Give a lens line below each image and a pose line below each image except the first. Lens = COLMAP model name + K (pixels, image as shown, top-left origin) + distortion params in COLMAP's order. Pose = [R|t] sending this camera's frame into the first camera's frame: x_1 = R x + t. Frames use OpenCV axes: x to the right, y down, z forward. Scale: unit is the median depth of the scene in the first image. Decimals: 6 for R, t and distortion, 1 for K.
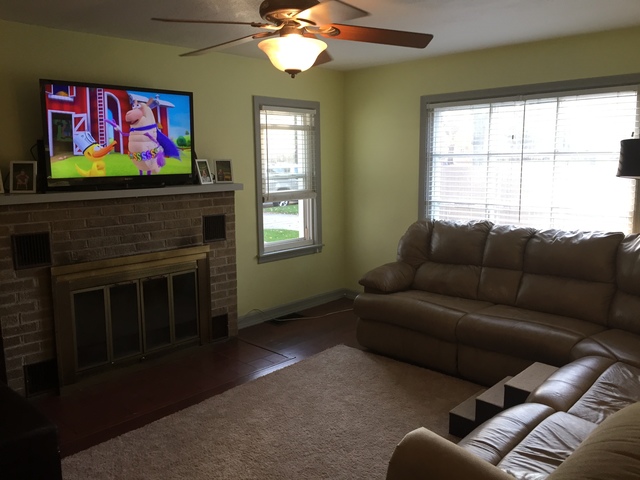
lens RADIAL K [[534.5, 0, 320.0], [0, 534.5, 240.0], [0, 0, 1]] dist [0.066754, -0.005459]
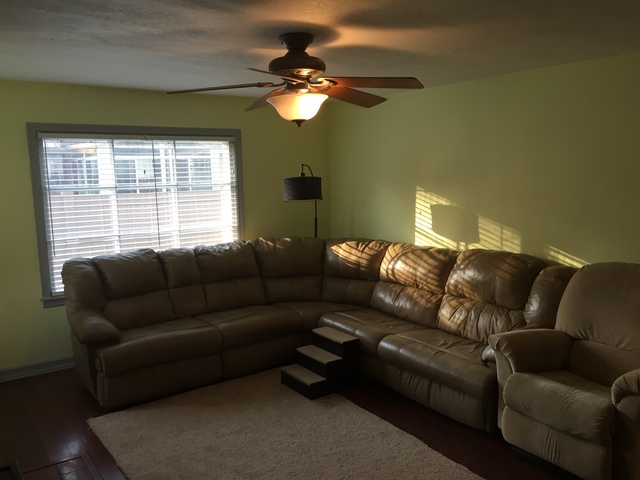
lens RADIAL K [[534.5, 0, 320.0], [0, 534.5, 240.0], [0, 0, 1]] dist [0.066754, -0.005459]
pose [[0.216153, -0.126742, 0.968098, -0.713132], [0.168334, 0.981528, 0.090916, -0.101729], [-0.961739, 0.143312, 0.233495, 0.453295]]
